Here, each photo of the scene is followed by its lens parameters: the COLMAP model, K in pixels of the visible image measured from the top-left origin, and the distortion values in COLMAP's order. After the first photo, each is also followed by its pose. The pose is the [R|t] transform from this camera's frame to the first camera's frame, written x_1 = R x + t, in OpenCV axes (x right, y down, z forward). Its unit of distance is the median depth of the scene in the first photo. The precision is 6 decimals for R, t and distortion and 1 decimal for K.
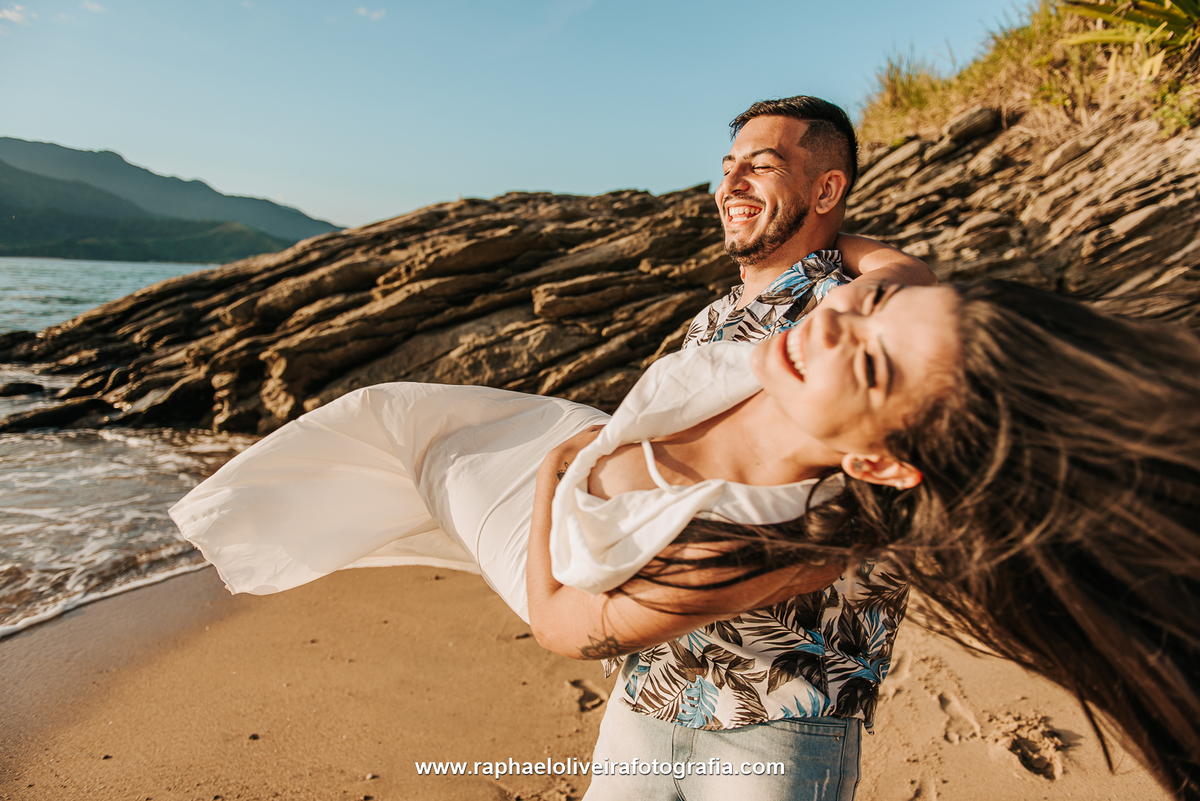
lens RADIAL K [[819.6, 0, 600.0], [0, 819.6, 400.5], [0, 0, 1]] dist [-0.008366, -0.001721]
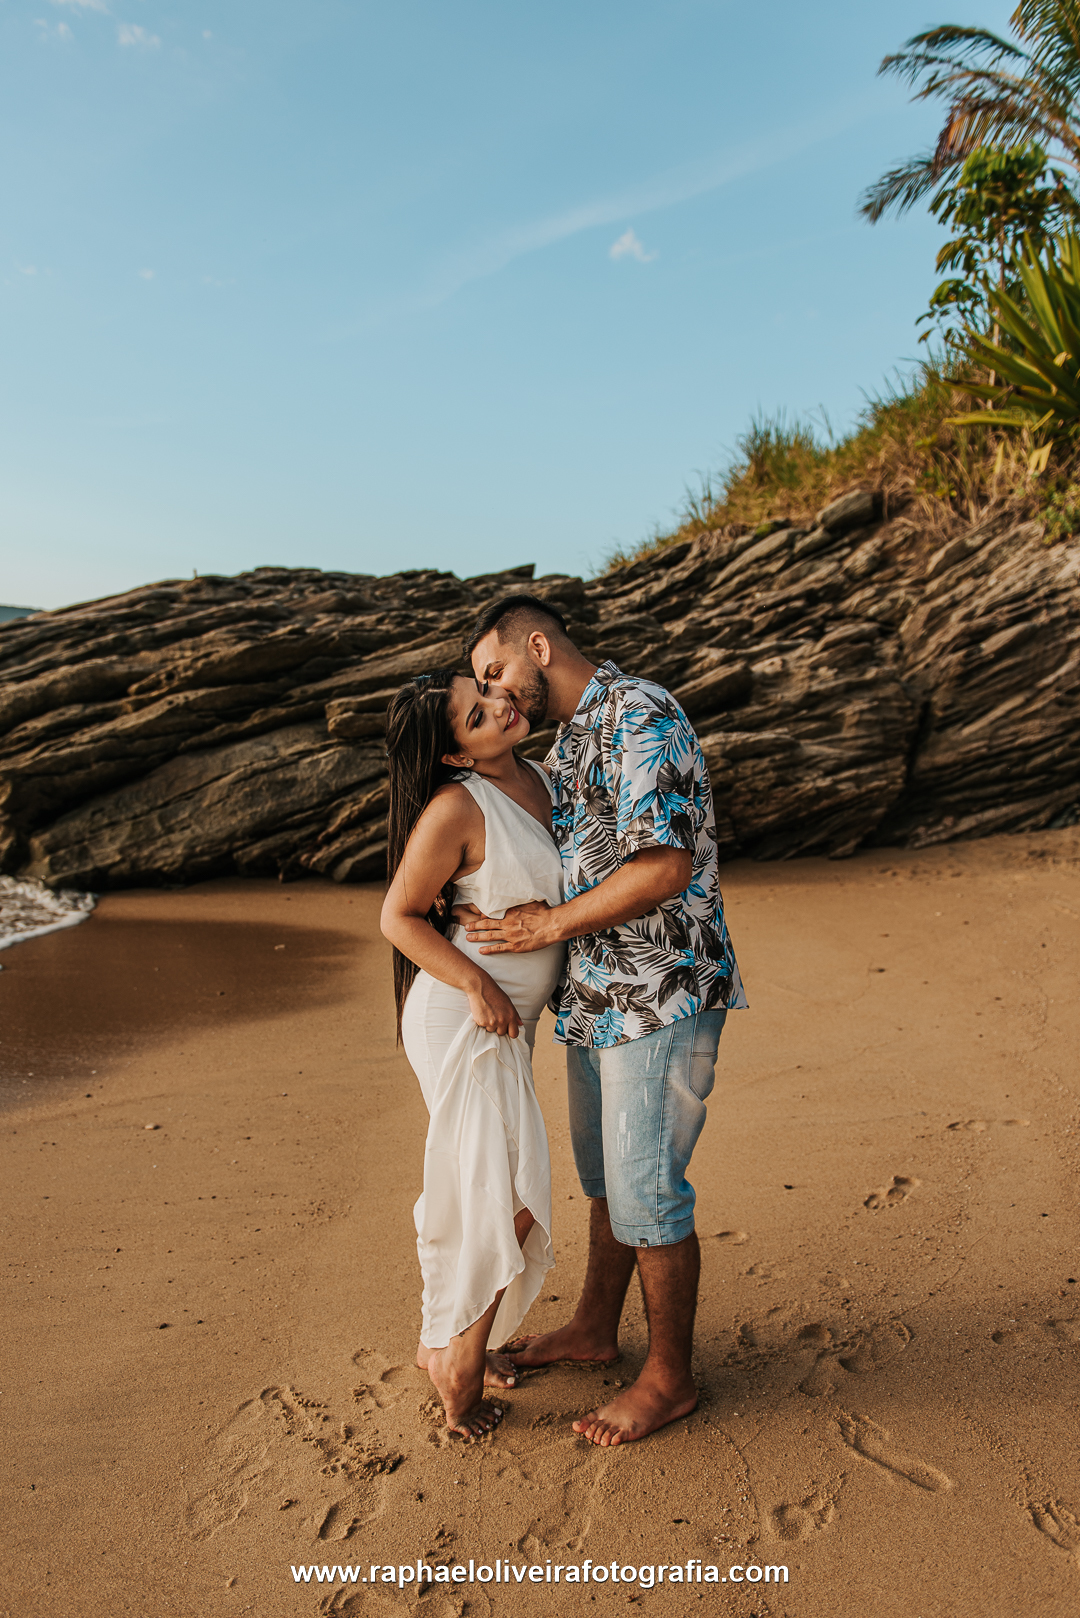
lens RADIAL K [[1160.4, 0, 539.6], [0, 1160.4, 845.5], [0, 0, 1]] dist [0.003494, -0.000664]
pose [[0.990476, 0.002528, 0.137661, -0.021179], [-0.000650, 0.999906, -0.013686, 0.021035], [-0.137683, 0.013466, 0.990385, -0.166786]]
